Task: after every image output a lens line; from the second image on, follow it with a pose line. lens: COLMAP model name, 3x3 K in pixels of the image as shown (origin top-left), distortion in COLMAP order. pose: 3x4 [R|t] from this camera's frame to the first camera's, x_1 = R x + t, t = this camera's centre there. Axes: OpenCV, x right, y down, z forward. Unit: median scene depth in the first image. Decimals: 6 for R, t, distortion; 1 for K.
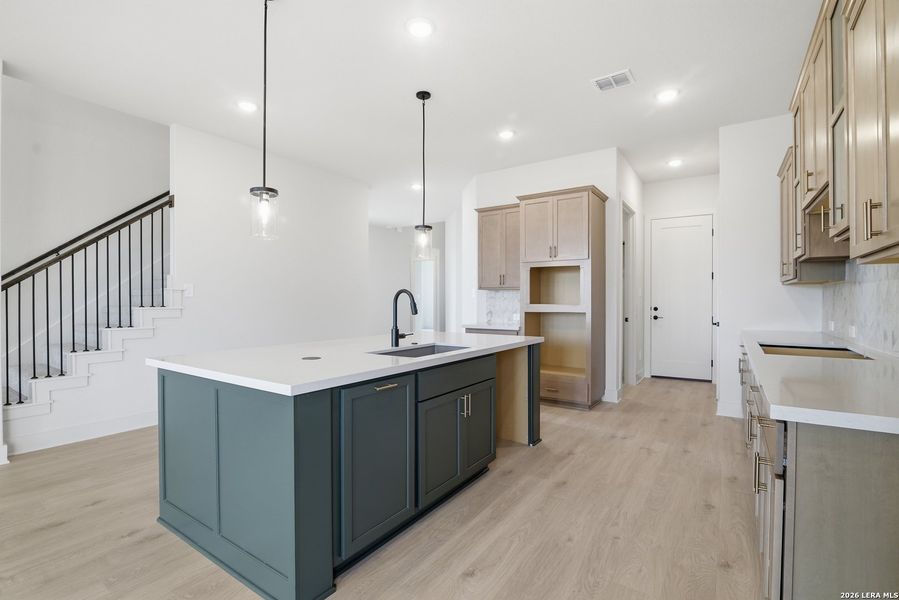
lens RADIAL K [[406.2, 0, 449.5], [0, 406.2, 300.0], [0, 0, 1]] dist [-0.019075, -0.000176]
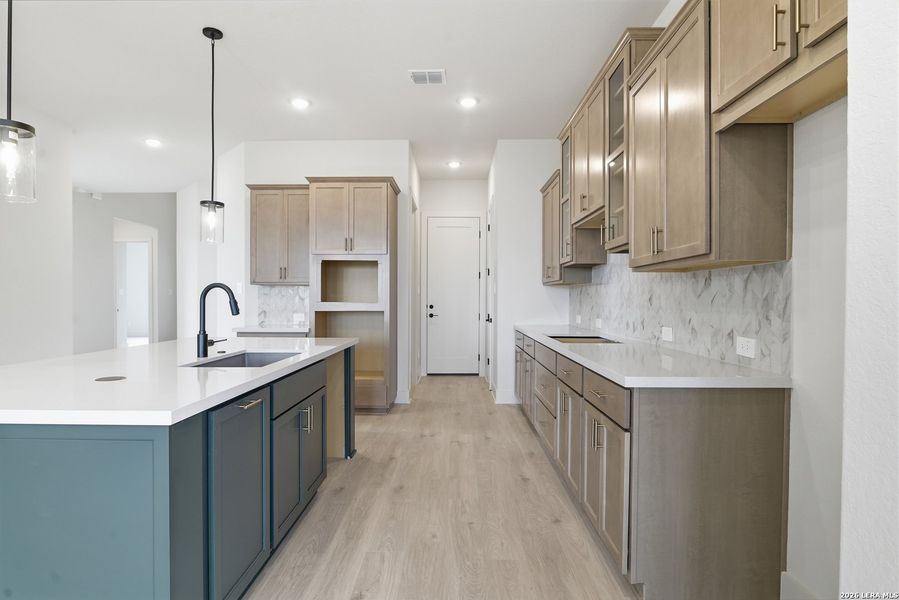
lens RADIAL K [[466.5, 0, 449.5], [0, 466.5, 300.0], [0, 0, 1]] dist [-0.012103, 0.000495]
pose [[0.844254, 0.000944, 0.535943, -0.159825], [-0.003713, 0.999985, 0.004087, 0.000685], [-0.535931, -0.005440, 0.844244, 0.002133]]
